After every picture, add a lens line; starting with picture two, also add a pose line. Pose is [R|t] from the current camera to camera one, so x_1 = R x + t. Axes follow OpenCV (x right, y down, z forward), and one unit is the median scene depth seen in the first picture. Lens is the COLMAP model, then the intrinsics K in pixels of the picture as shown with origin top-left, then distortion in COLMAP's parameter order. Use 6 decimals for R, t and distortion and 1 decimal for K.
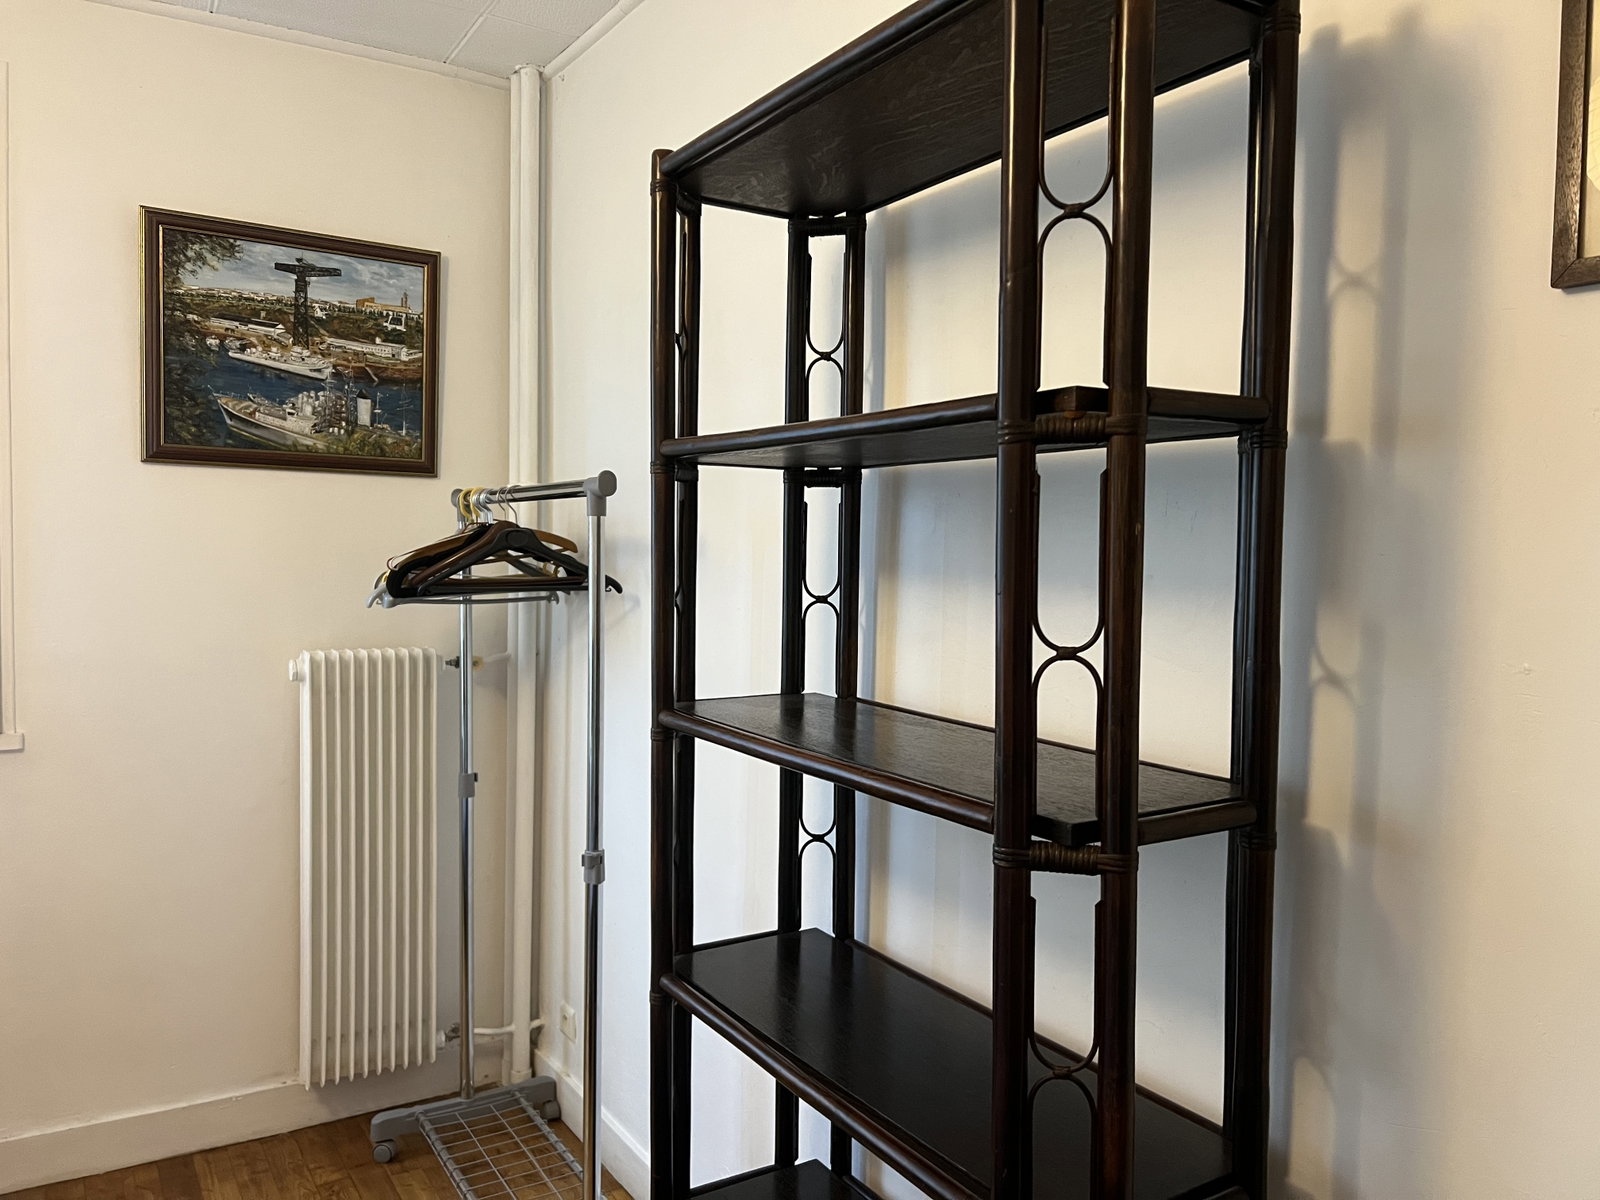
lens RADIAL K [[1180.7, 0, 806.9], [0, 1180.7, 601.6], [0, 0, 1]] dist [0.056176, -0.061480]
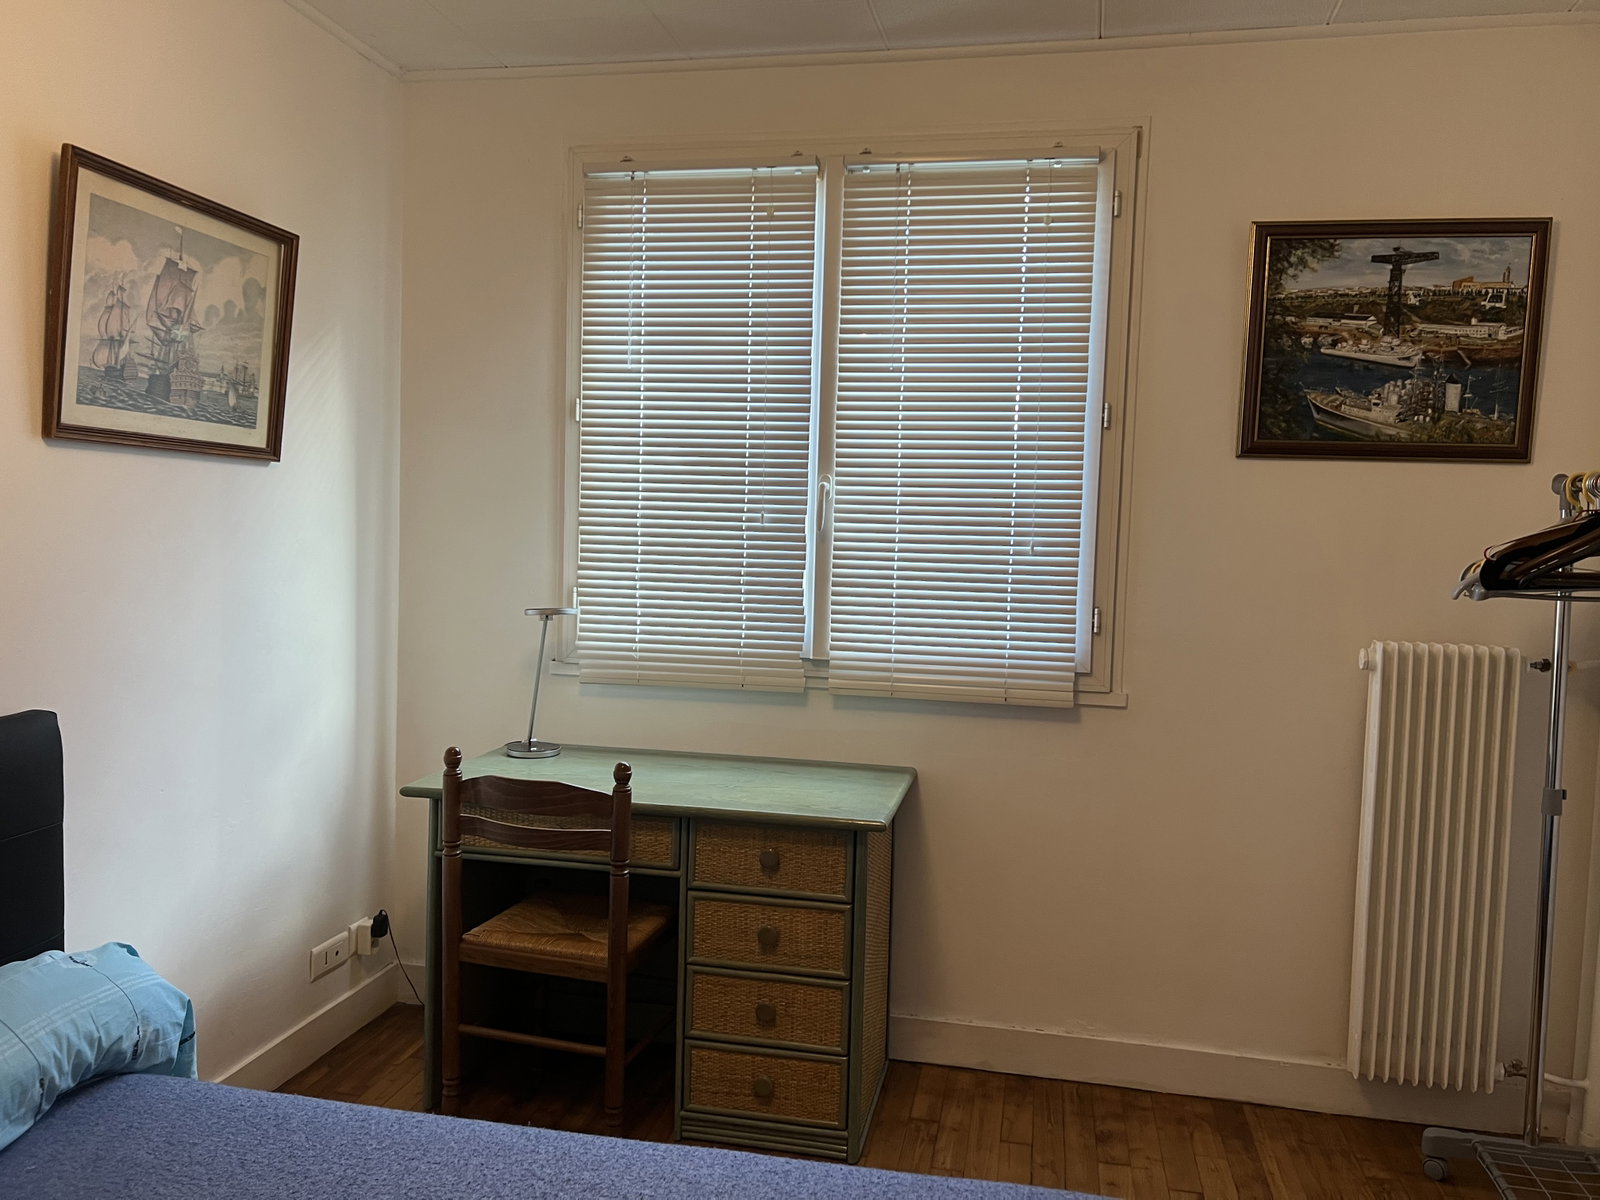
lens RADIAL K [[1180.7, 0, 806.9], [0, 1180.7, 601.6], [0, 0, 1]] dist [0.056176, -0.061480]
pose [[0.729053, 0.044762, -0.682992, -0.088251], [-0.051118, 0.998633, 0.010883, 0.022117], [0.682546, 0.026978, 0.730344, -0.057860]]
